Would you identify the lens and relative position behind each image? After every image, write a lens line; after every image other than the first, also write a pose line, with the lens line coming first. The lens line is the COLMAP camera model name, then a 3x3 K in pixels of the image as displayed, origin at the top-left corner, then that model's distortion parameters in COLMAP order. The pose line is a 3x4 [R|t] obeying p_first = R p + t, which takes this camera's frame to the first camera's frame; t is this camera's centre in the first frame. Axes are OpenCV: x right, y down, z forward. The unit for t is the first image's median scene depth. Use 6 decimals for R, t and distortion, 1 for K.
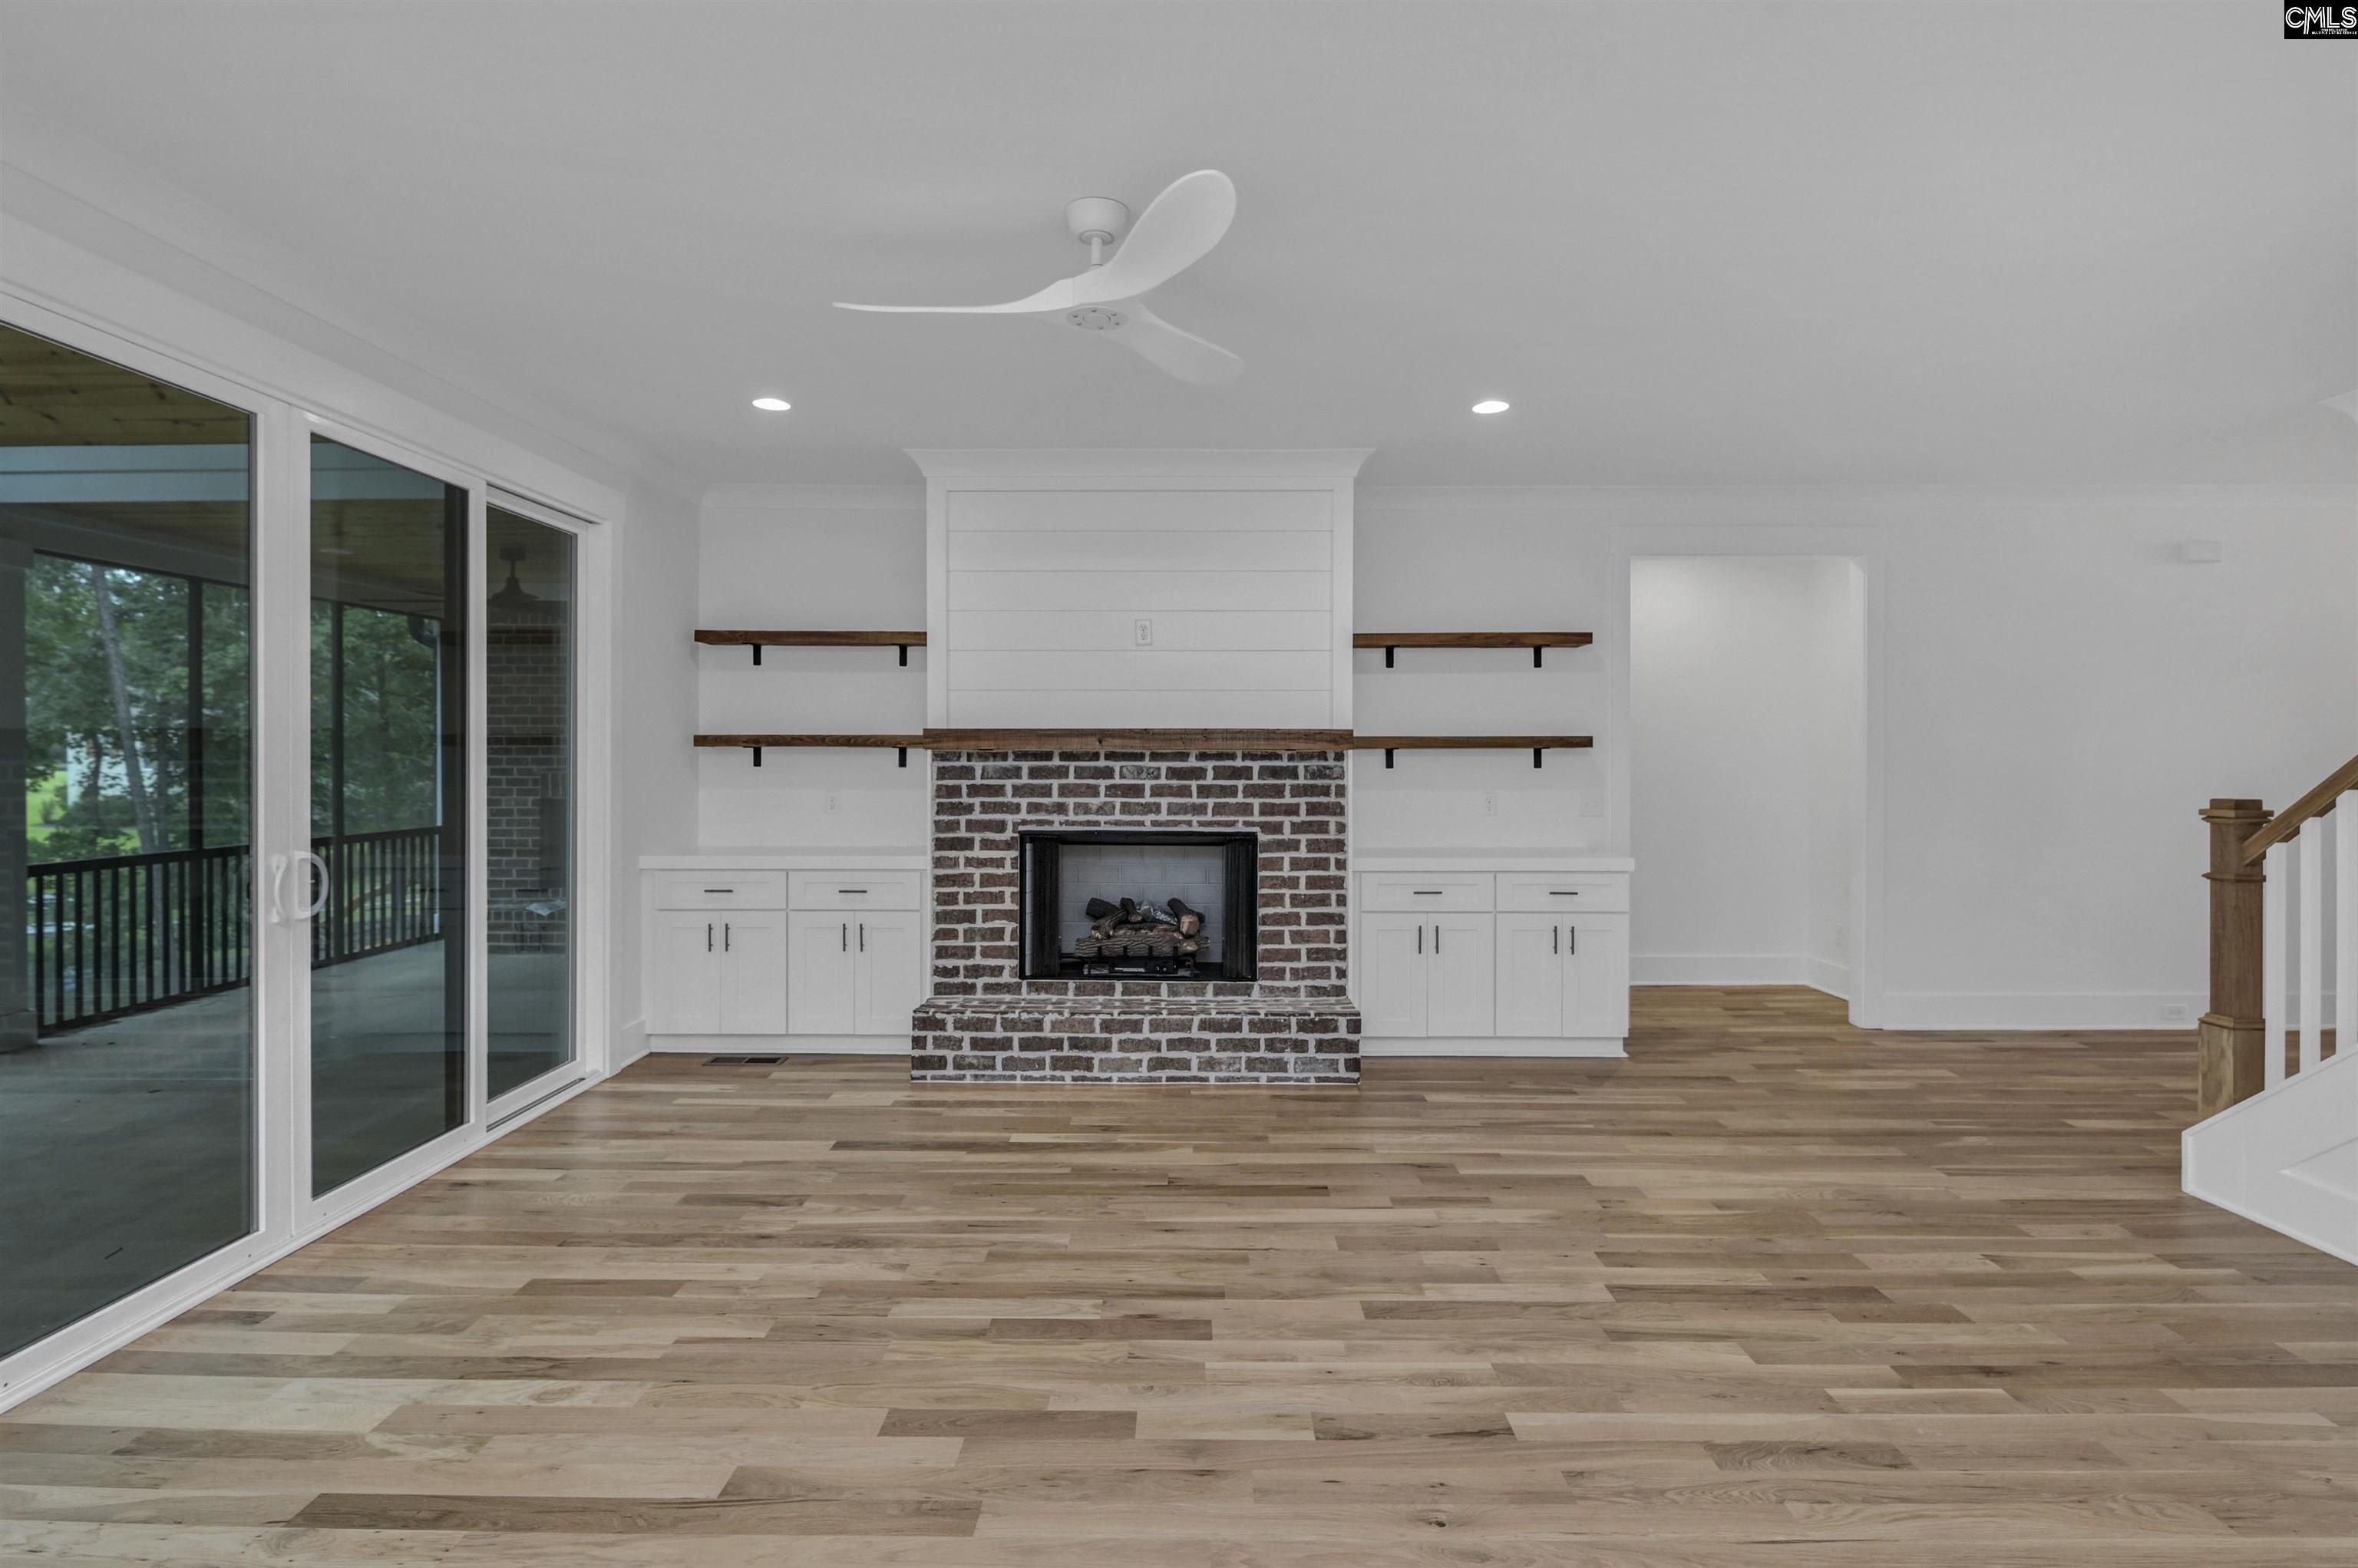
lens RADIAL K [[1200.3, 0, 1180.5], [0, 1200.3, 768.1], [0, 0, 1]] dist [0.010498, -0.012755]
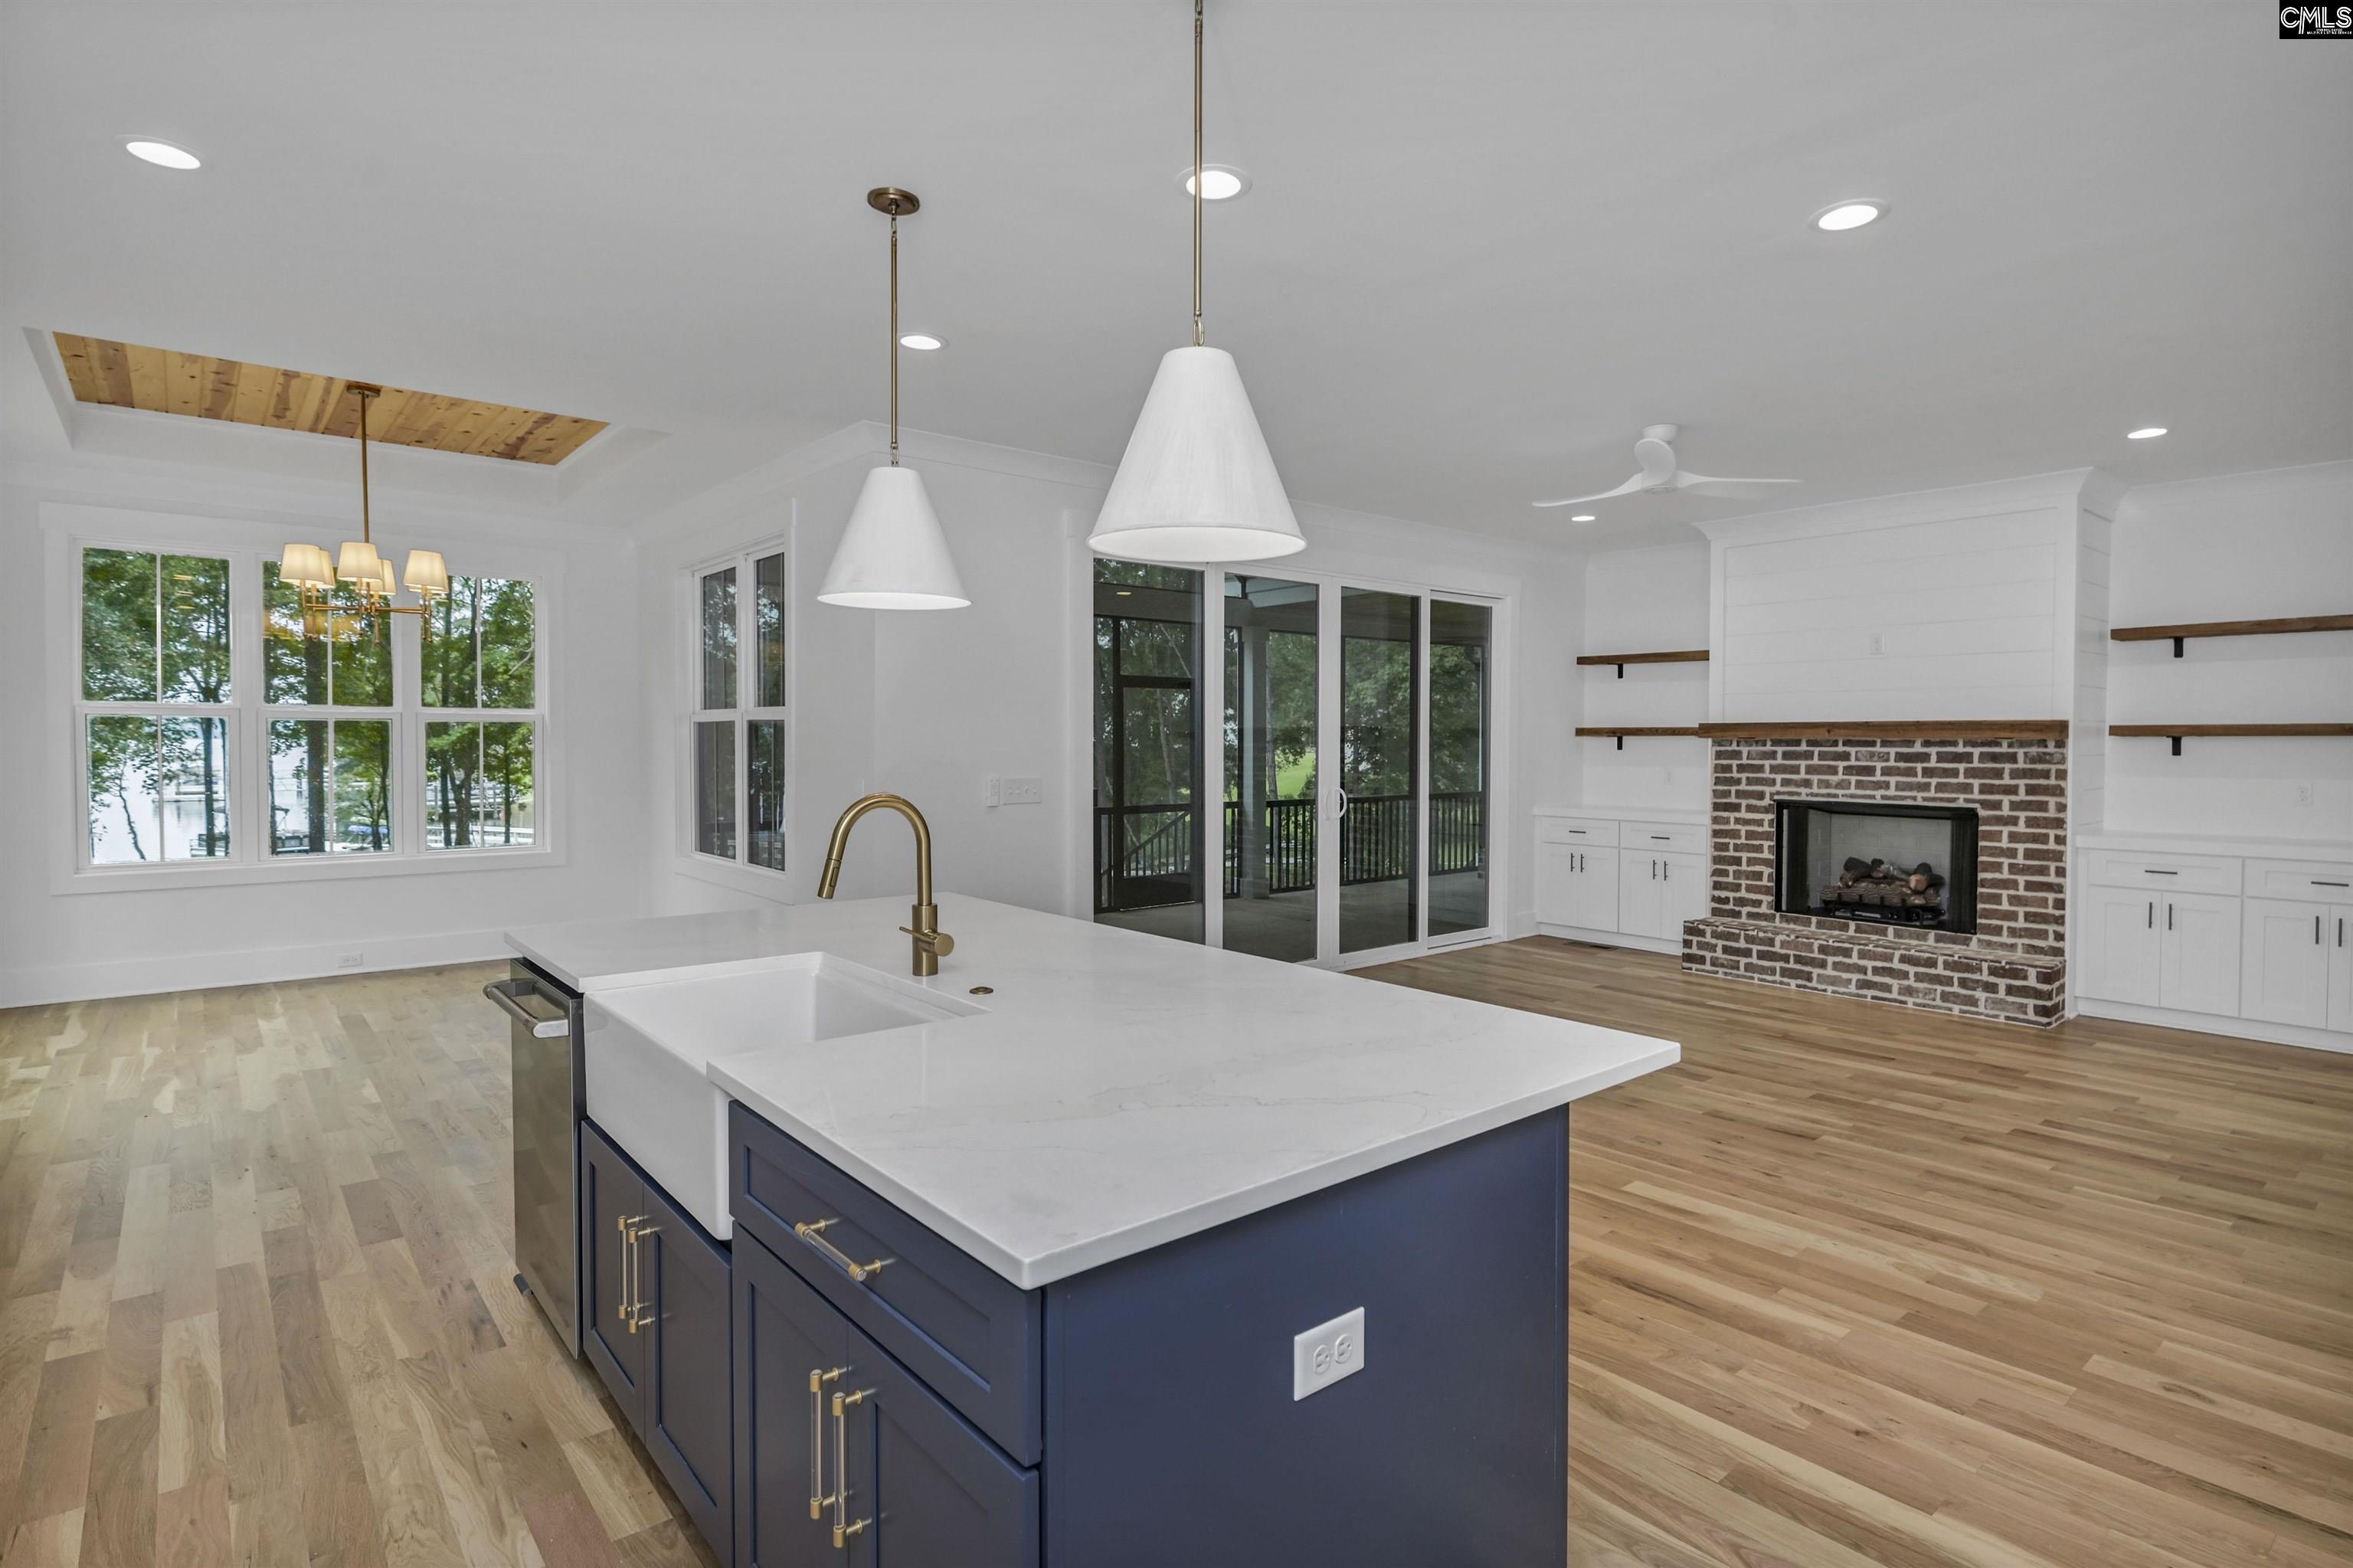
lens RADIAL K [[1197.9, 0, 1230.7], [0, 1197.9, 755.6], [0, 0, 1]] dist [0.010498, -0.012755]
pose [[0.680900, 0.012007, -0.732278, 0.430454], [-0.011617, 0.999917, 0.005594, 0.003382], [0.732284, 0.004698, 0.680983, -0.349043]]
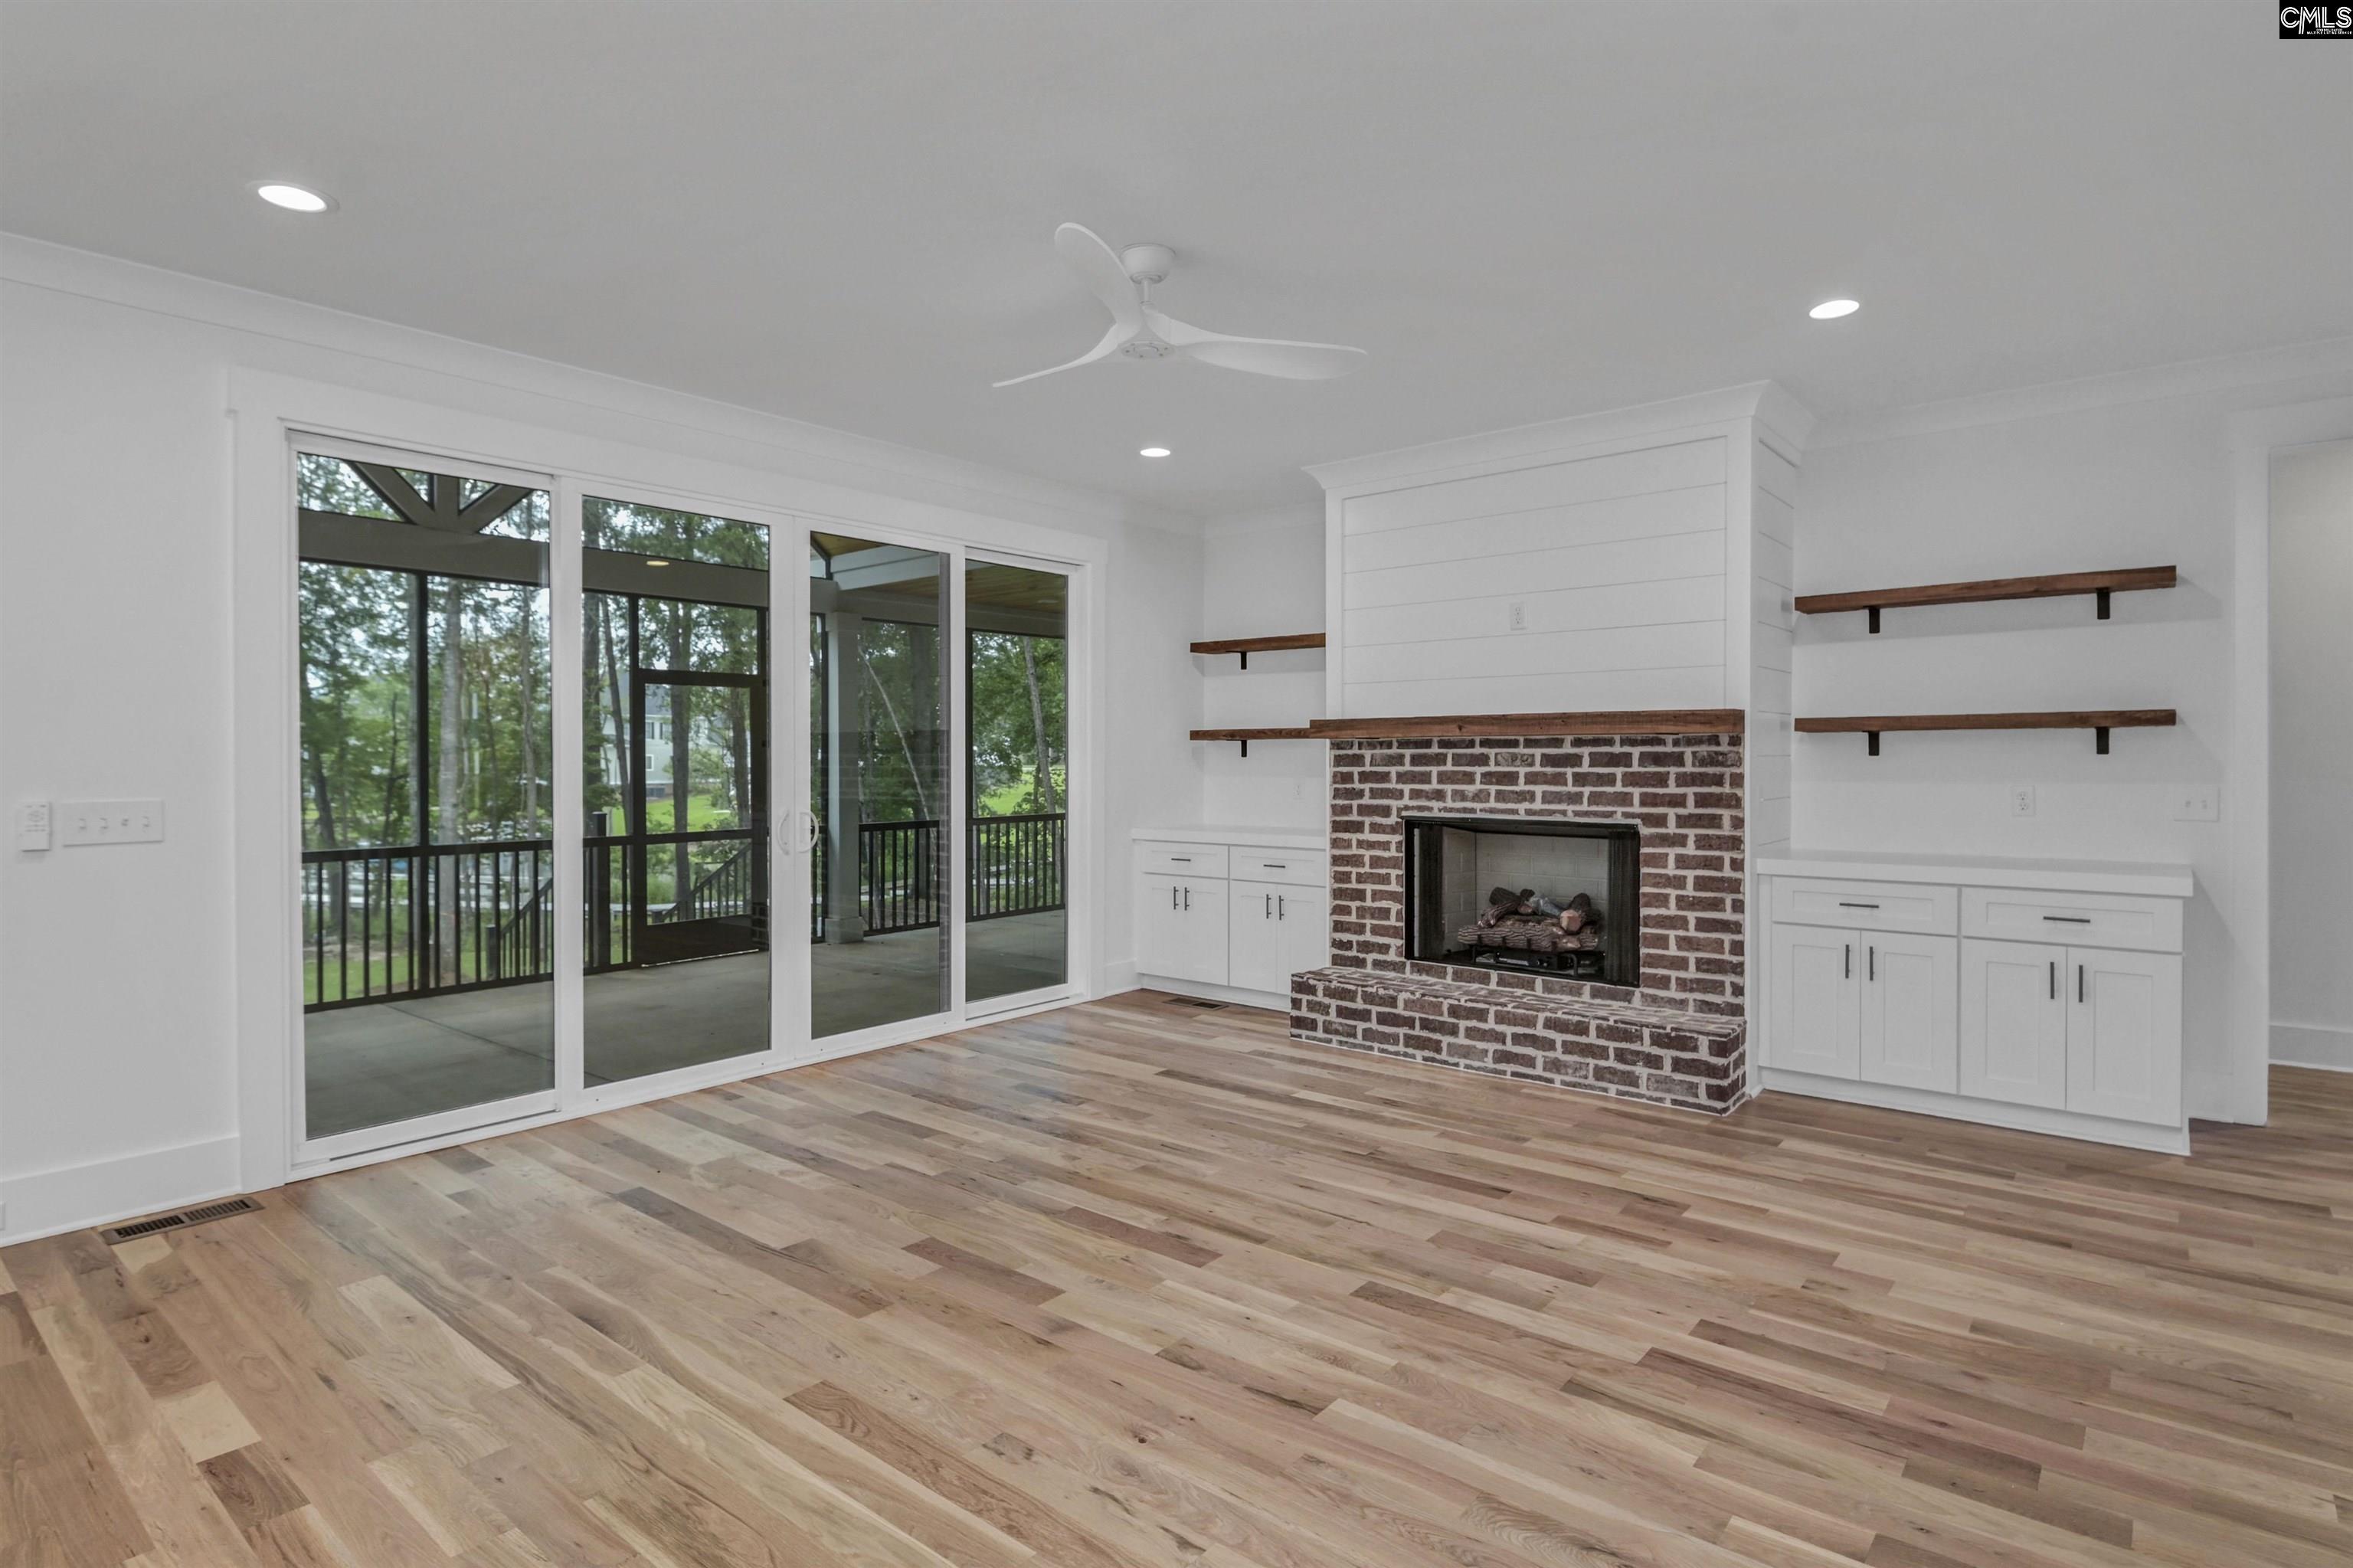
lens RADIAL K [[1197.9, 0, 1173.4], [0, 1197.9, 768.3], [0, 0, 1]] dist [0.010498, -0.012755]
pose [[0.780541, 0.003885, -0.625092, 0.356931], [-0.006007, 0.999981, -0.001285, 0.014460], [0.625076, 0.004758, 0.780550, 0.073374]]
